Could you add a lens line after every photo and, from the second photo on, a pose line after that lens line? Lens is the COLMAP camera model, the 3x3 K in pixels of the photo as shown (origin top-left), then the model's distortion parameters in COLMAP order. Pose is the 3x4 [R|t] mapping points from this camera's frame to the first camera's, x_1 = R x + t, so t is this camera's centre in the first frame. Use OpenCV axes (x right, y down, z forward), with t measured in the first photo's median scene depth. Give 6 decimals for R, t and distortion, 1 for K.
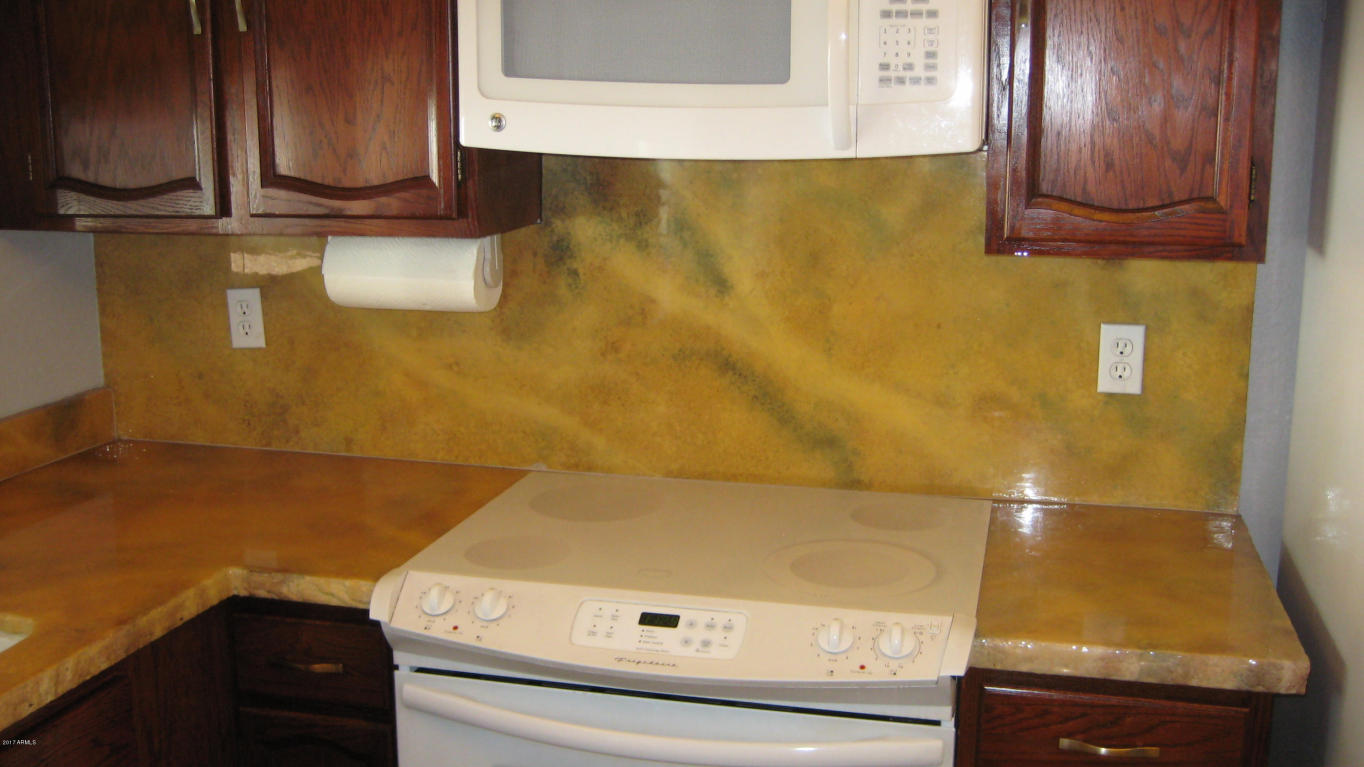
lens RADIAL K [[1425.0, 0, 683.0], [0, 1425.0, 382.0], [0, 0, 1]] dist [-0.120542, 0.000000]
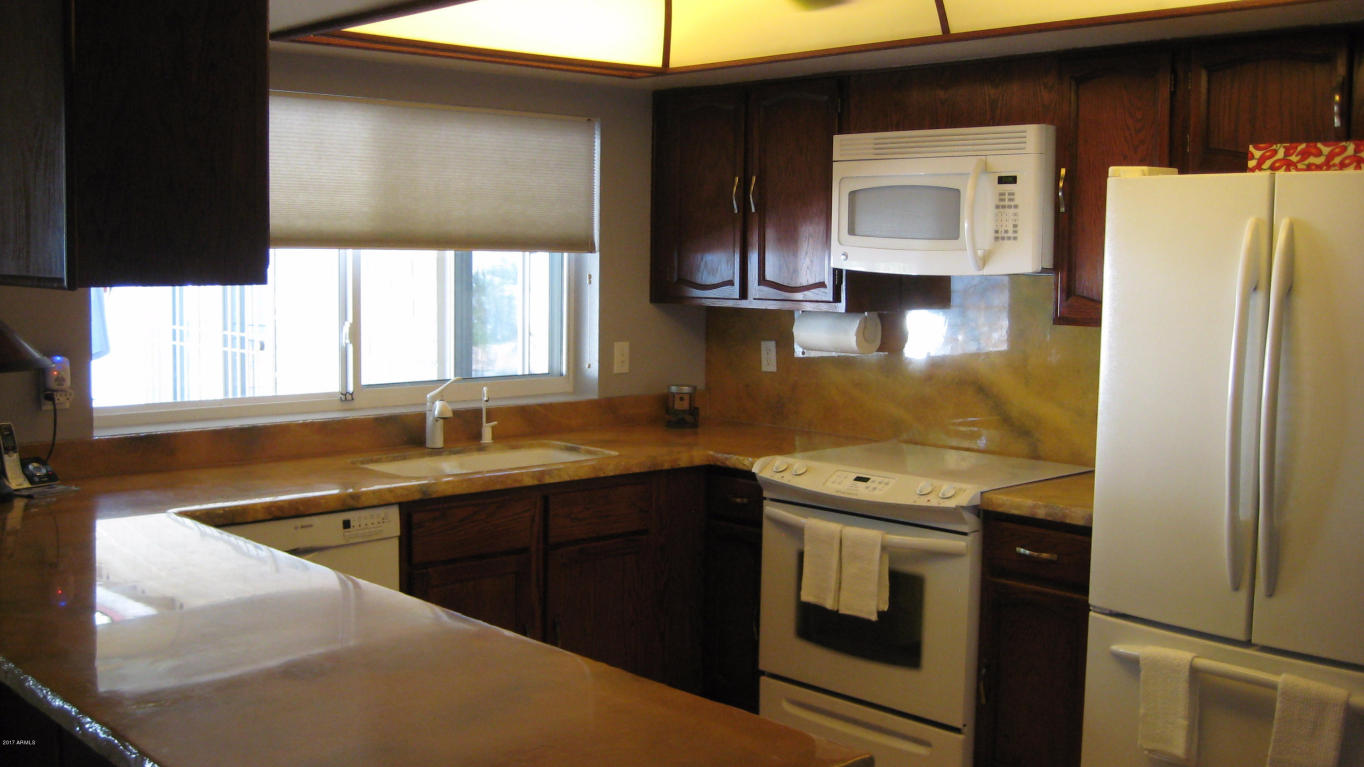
lens RADIAL K [[1425.0, 0, 682.7], [0, 1425.0, 382.6], [0, 0, 1]] dist [-0.120542, 0.000000]
pose [[0.843619, 0.058249, -0.533773, 0.739263], [-0.115406, 0.990536, -0.074302, 0.173632], [0.524393, 0.124283, 0.842357, -0.820842]]
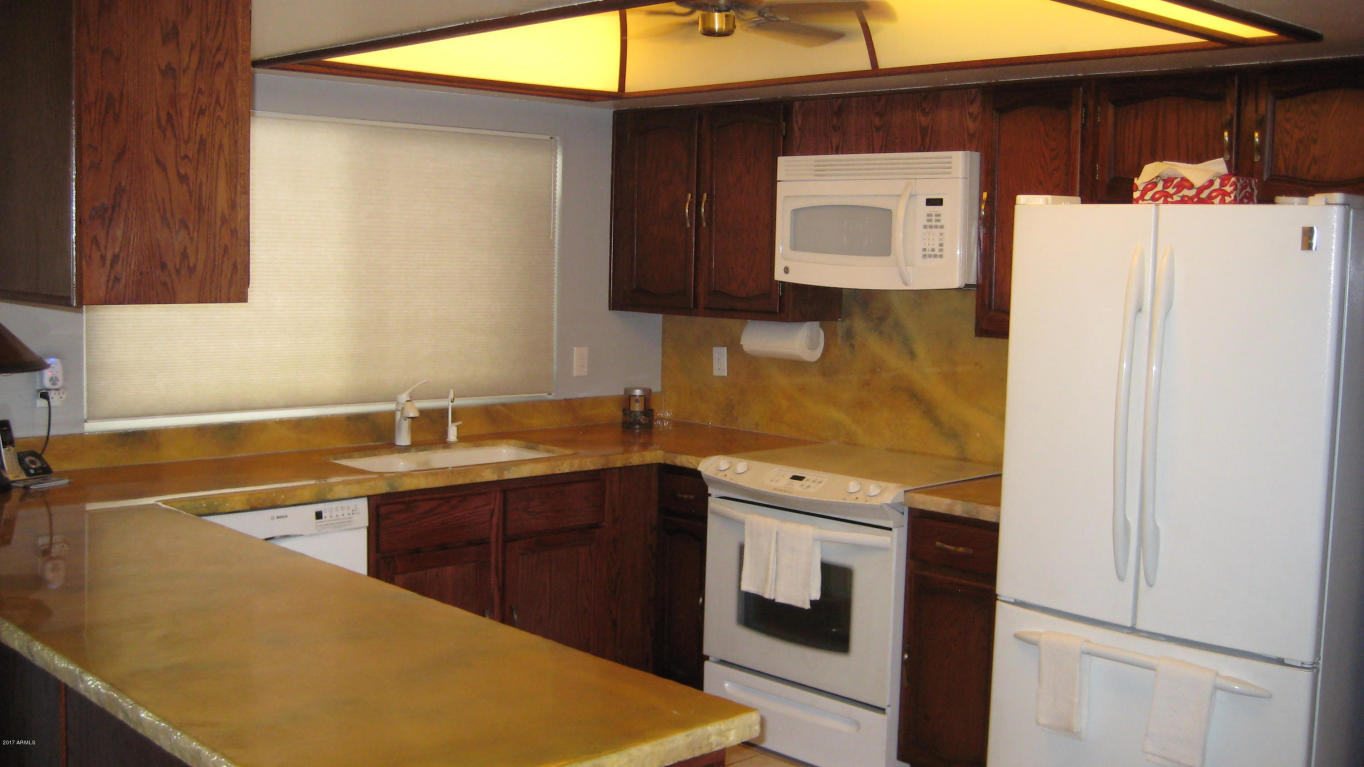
lens RADIAL K [[1425.0, 0, 680.3], [0, 1425.0, 386.7], [0, 0, 1]] dist [-0.120542, 0.000000]
pose [[0.849414, 0.068025, -0.523324, 0.848956], [-0.123484, 0.989748, -0.071775, 0.170915], [0.513077, 0.125588, 0.849105, -0.919063]]
